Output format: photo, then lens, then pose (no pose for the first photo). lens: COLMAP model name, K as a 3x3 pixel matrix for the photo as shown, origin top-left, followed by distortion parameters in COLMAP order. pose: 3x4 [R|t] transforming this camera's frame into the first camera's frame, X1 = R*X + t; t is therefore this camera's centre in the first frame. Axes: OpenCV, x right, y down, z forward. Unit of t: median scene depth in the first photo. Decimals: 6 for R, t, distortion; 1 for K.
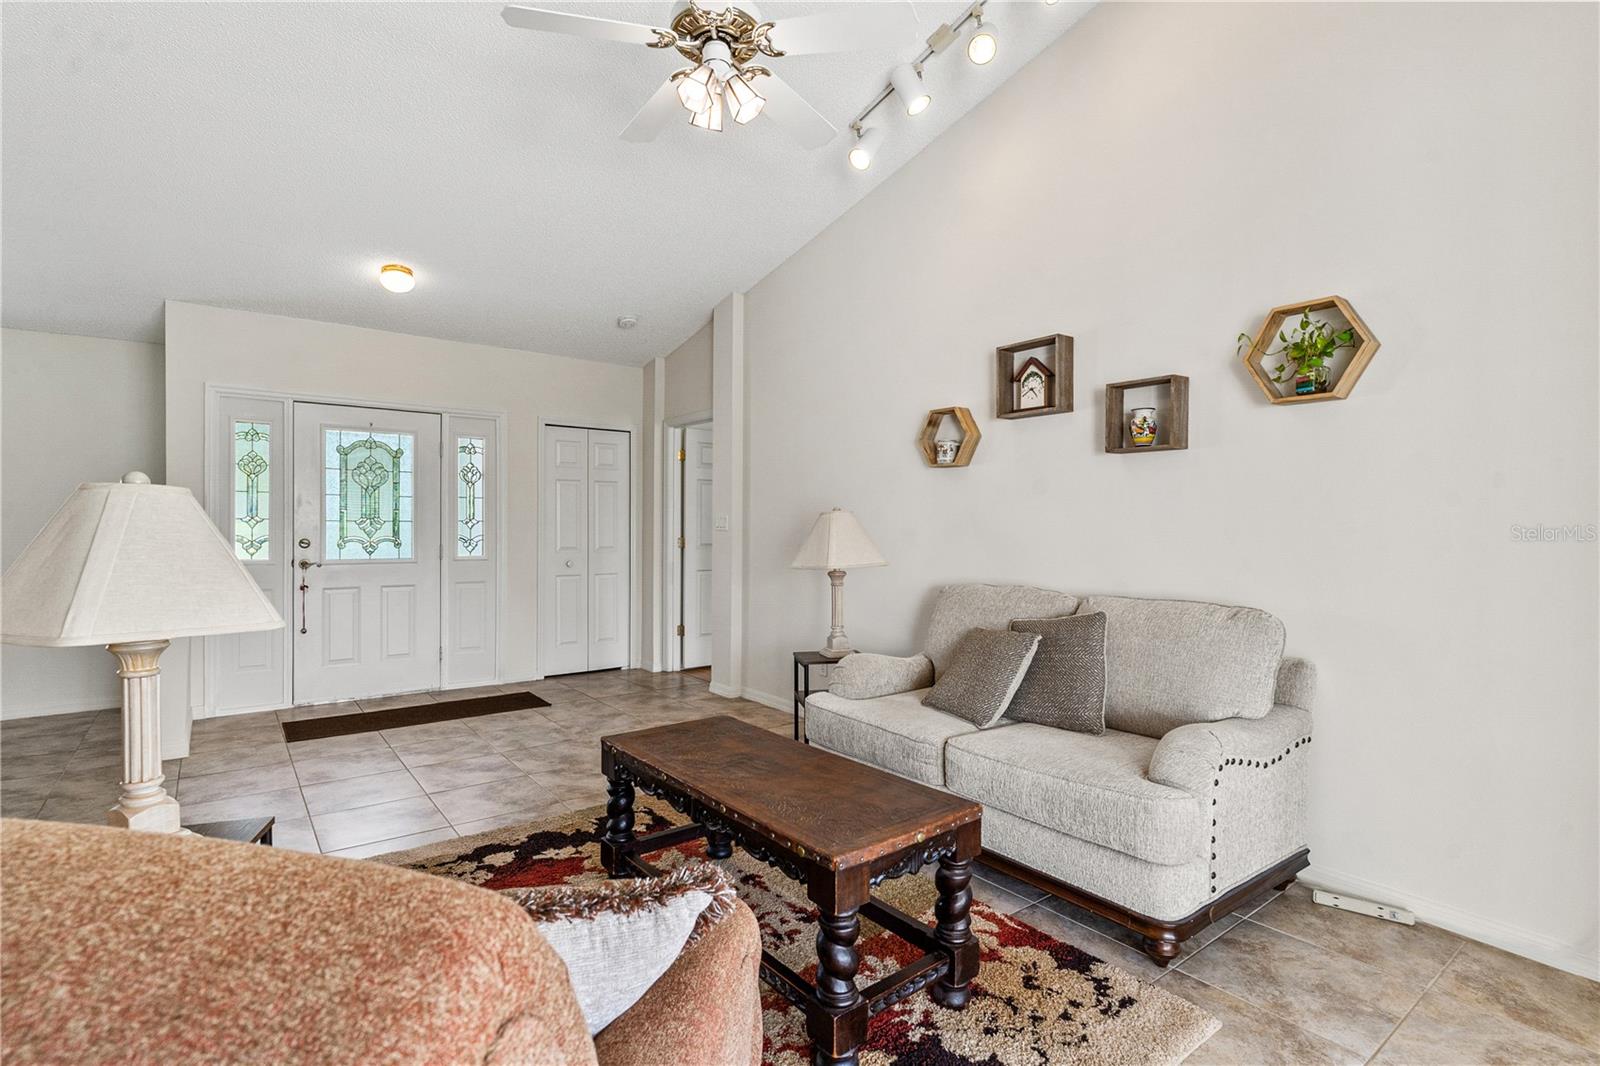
lens RADIAL K [[770.6, 0, 790.2], [0, 770.6, 538.4], [0, 0, 1]] dist [0.001716, -0.001106]
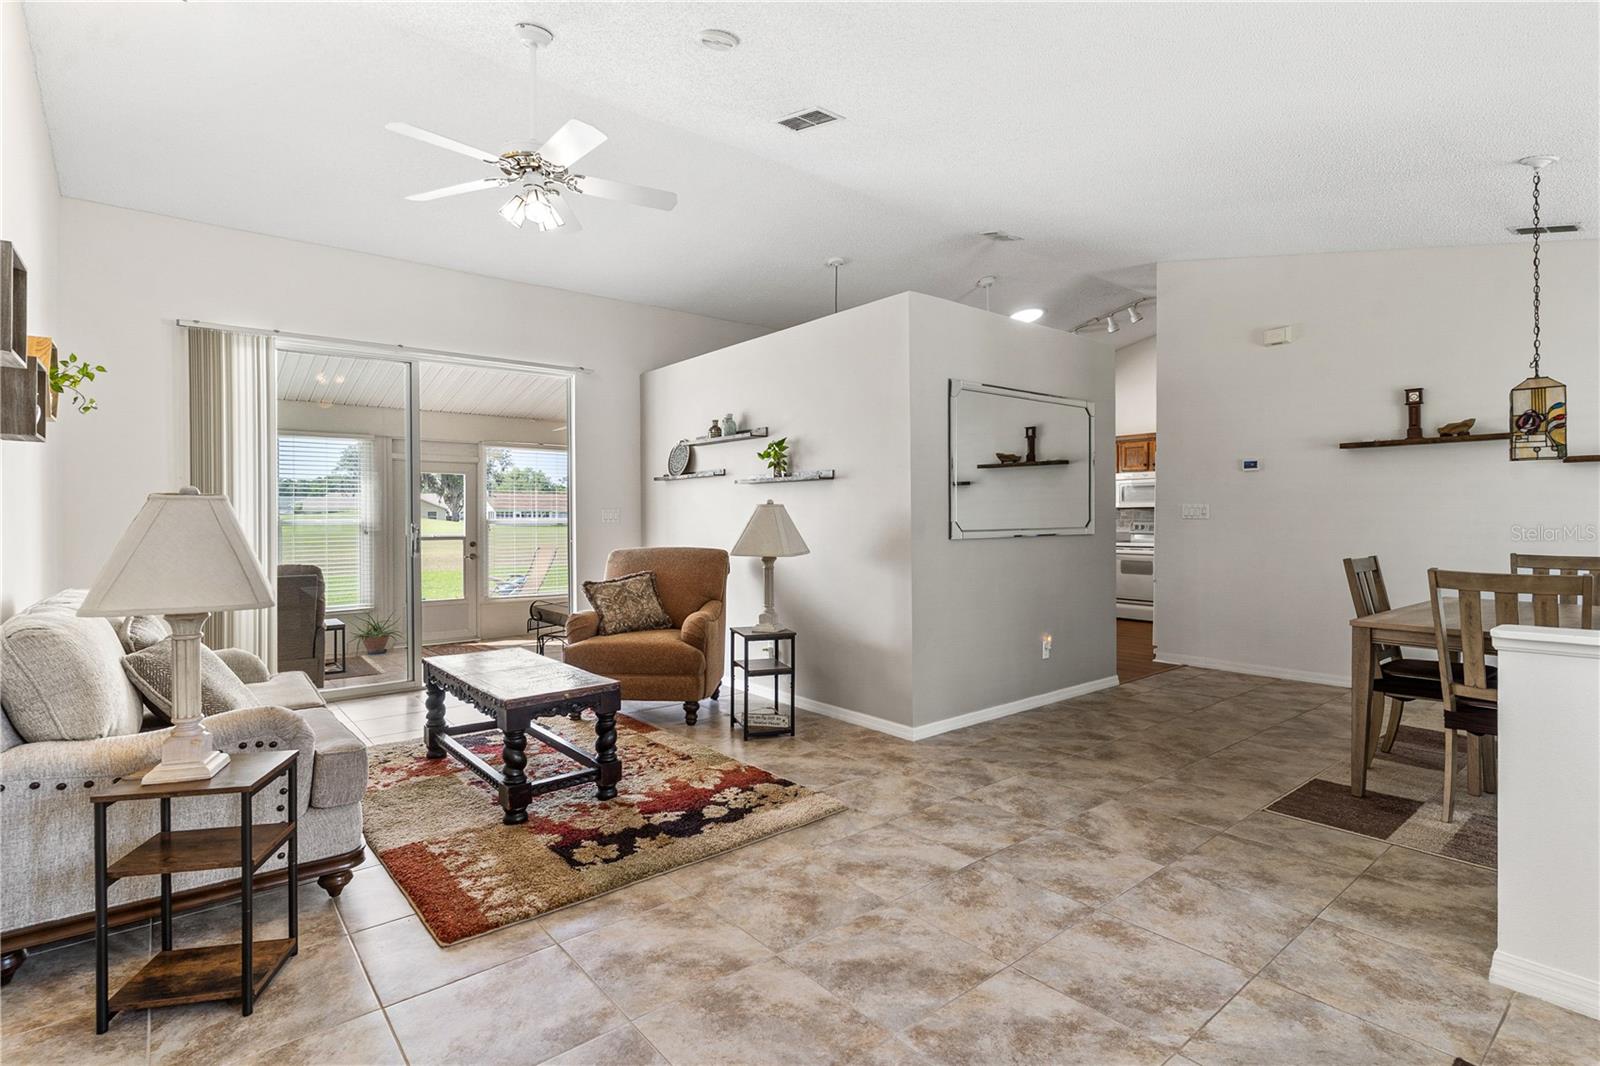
lens RADIAL K [[770.6, 0, 803.4], [0, 770.6, 523.6], [0, 0, 1]] dist [0.001716, -0.001106]
pose [[-0.998846, 0.001516, -0.047996, -0.248796], [0.000294, 0.999676, 0.025462, -0.021208], [0.048019, 0.025418, -0.998523, 1.169813]]
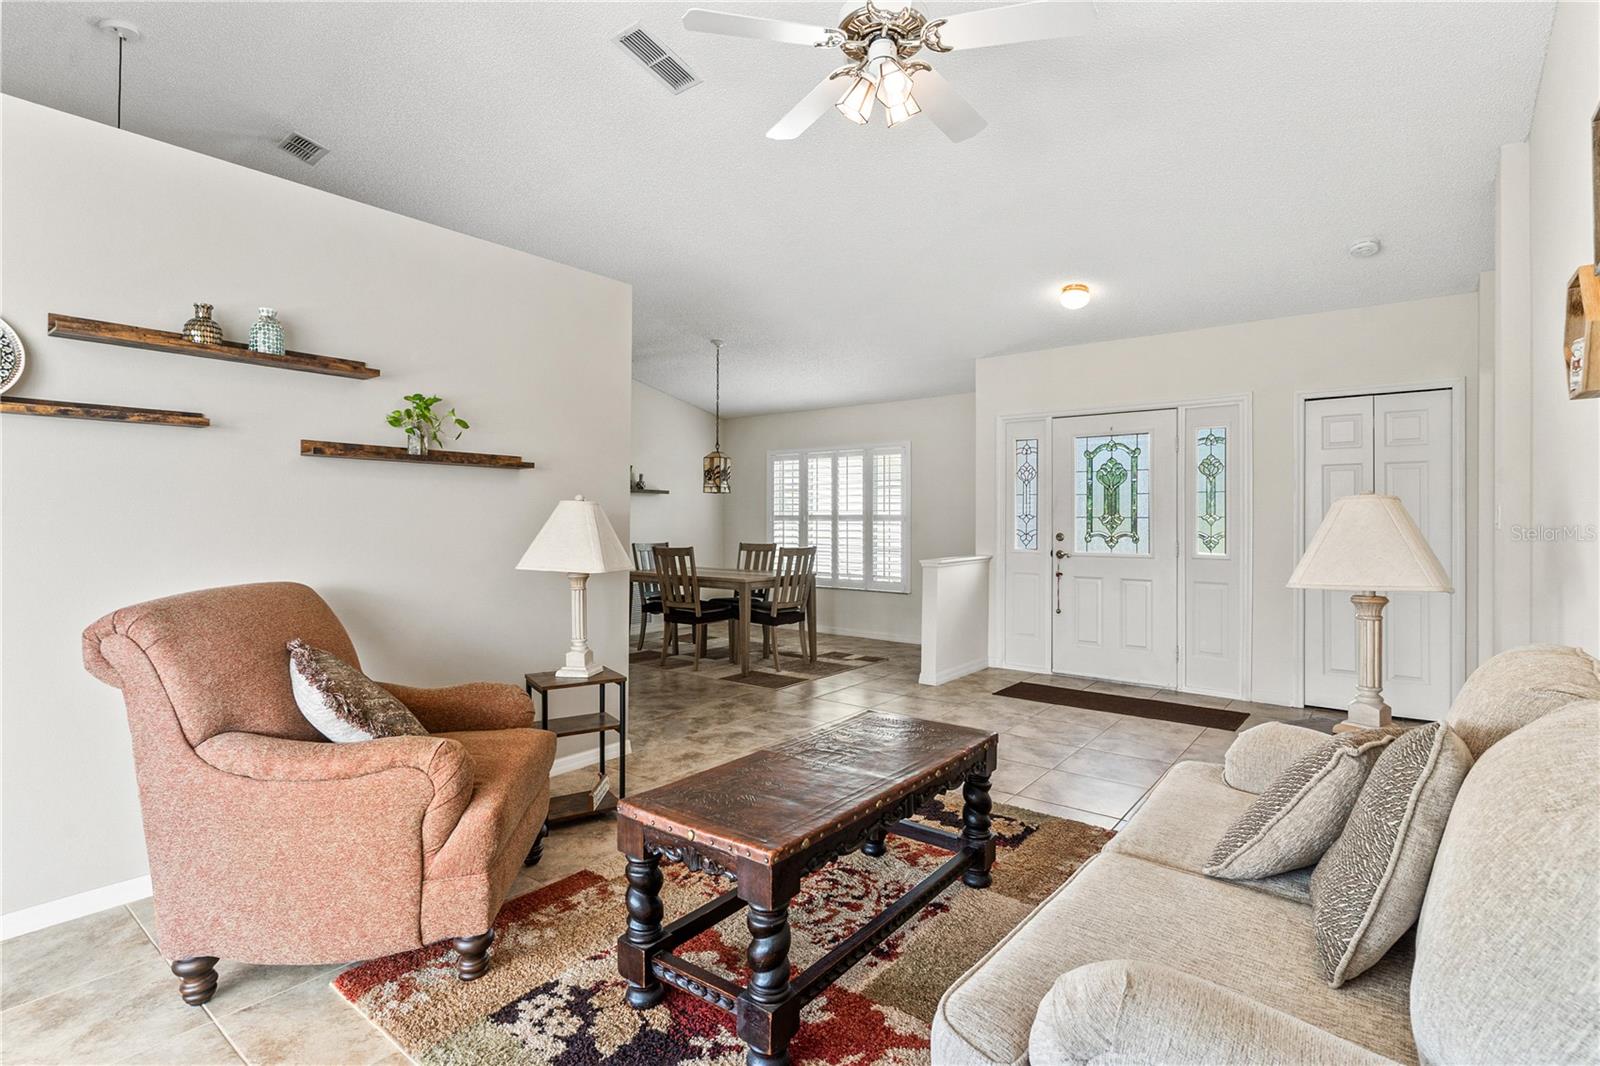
lens RADIAL K [[770.6, 0, 792.5], [0, 770.6, 518.6], [0, 0, 1]] dist [0.001716, -0.001106]
pose [[0.254122, -0.006313, -0.967152, 0.409702], [-0.015512, 0.999823, -0.010603, -0.002894], [0.967048, 0.017697, 0.253979, 0.307969]]
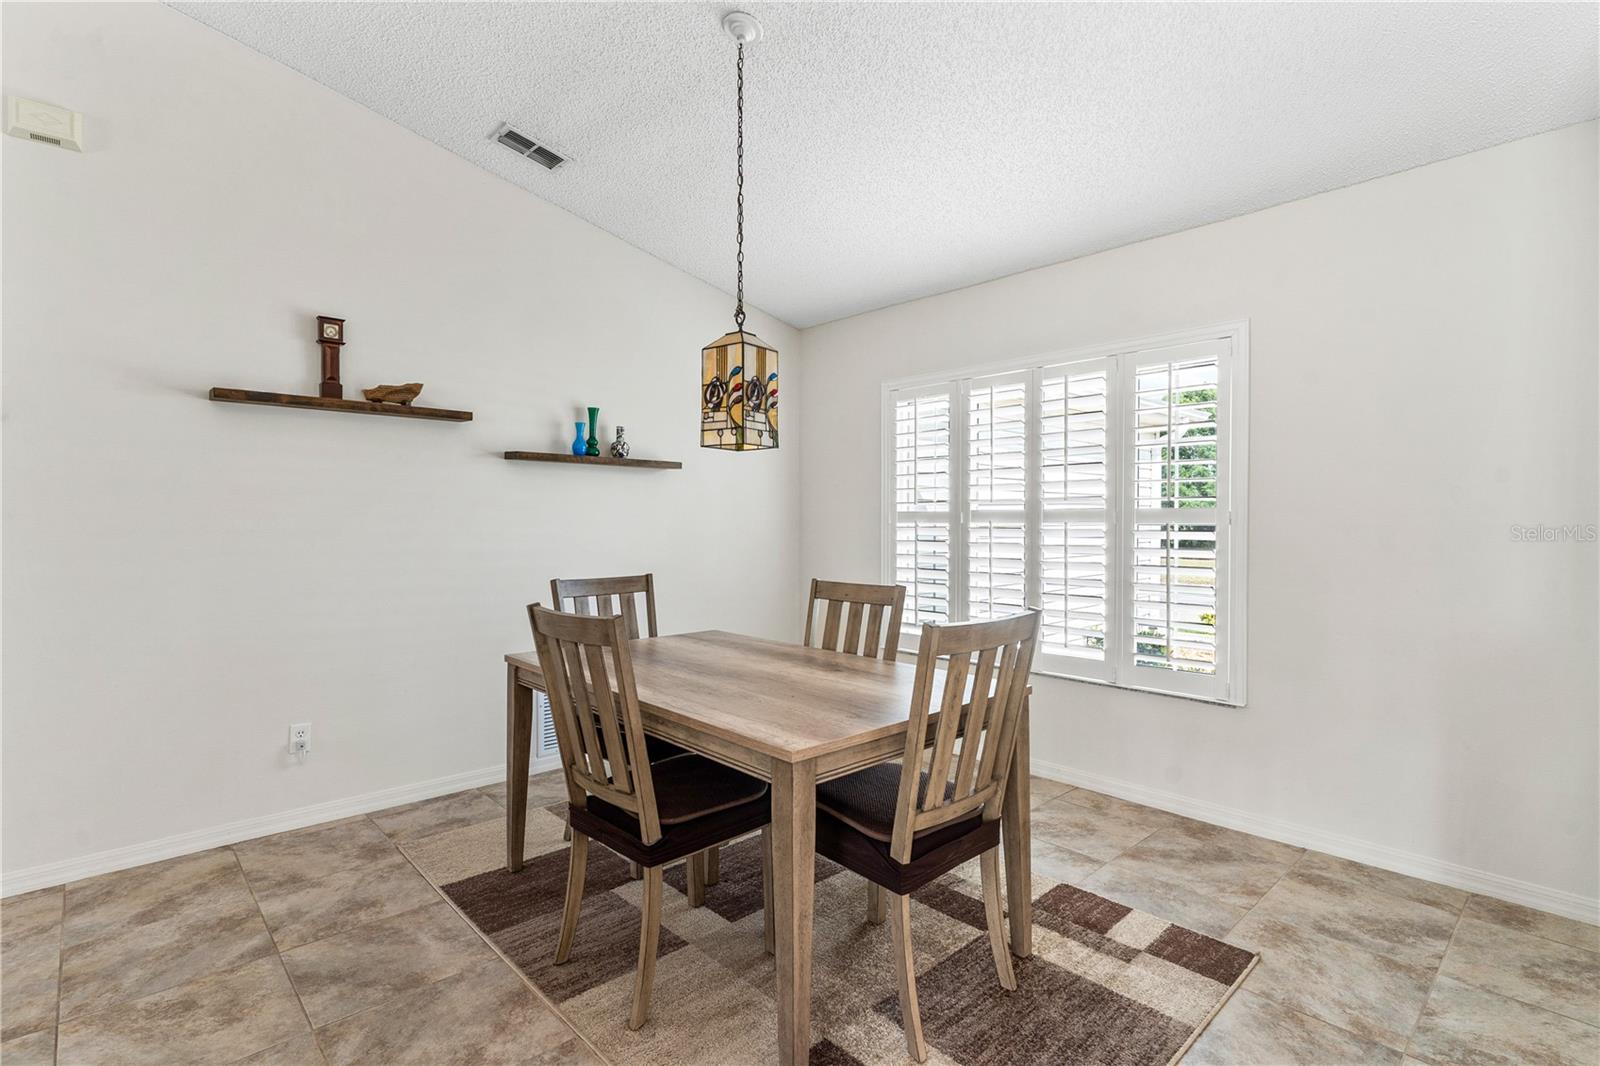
lens RADIAL K [[770.6, 0, 799.2], [0, 770.6, 523.4], [0, 0, 1]] dist [0.001716, -0.001106]
pose [[0.112759, 0.000831, -0.993622, -0.440646], [-0.014052, 0.999901, -0.000758, -0.012764], [0.993523, 0.014048, 0.112759, 0.504914]]
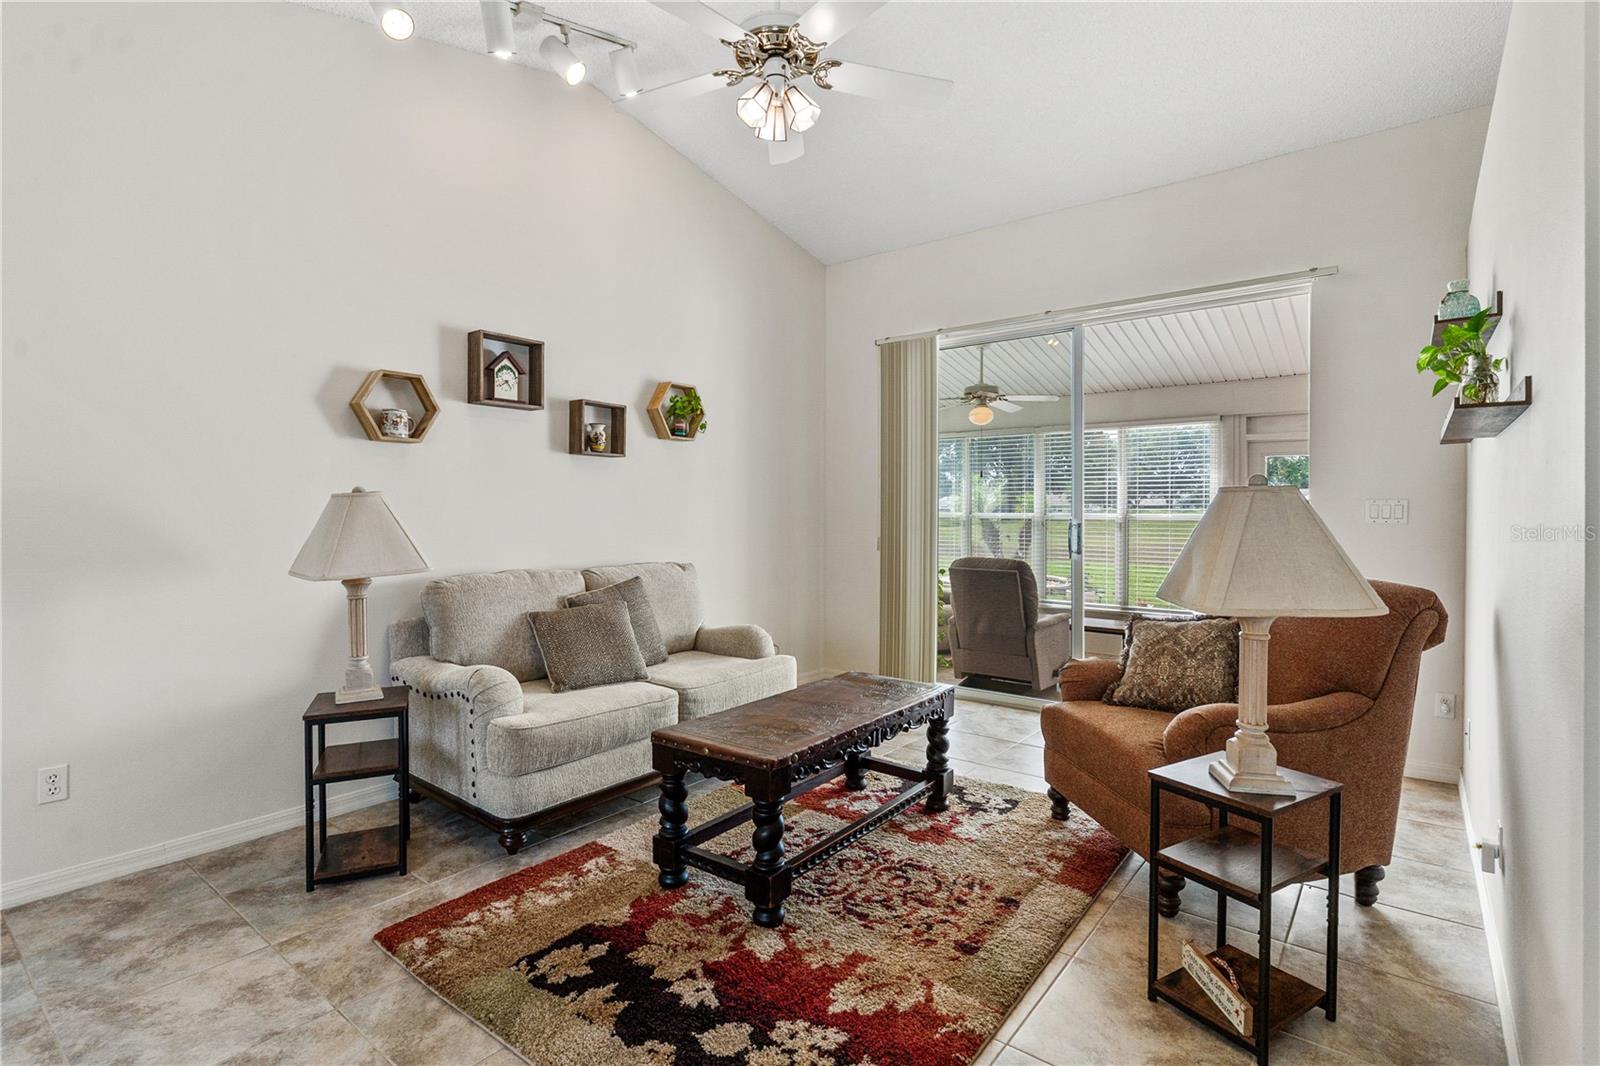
lens RADIAL K [[770.6, 0, 806.1], [0, 770.6, 519.9], [0, 0, 1]] dist [0.001716, -0.001106]
pose [[-0.262317, -0.016732, 0.964837, -0.551130], [0.010527, 0.999741, 0.020199, -0.015157], [-0.964924, 0.015455, -0.262072, 0.601850]]
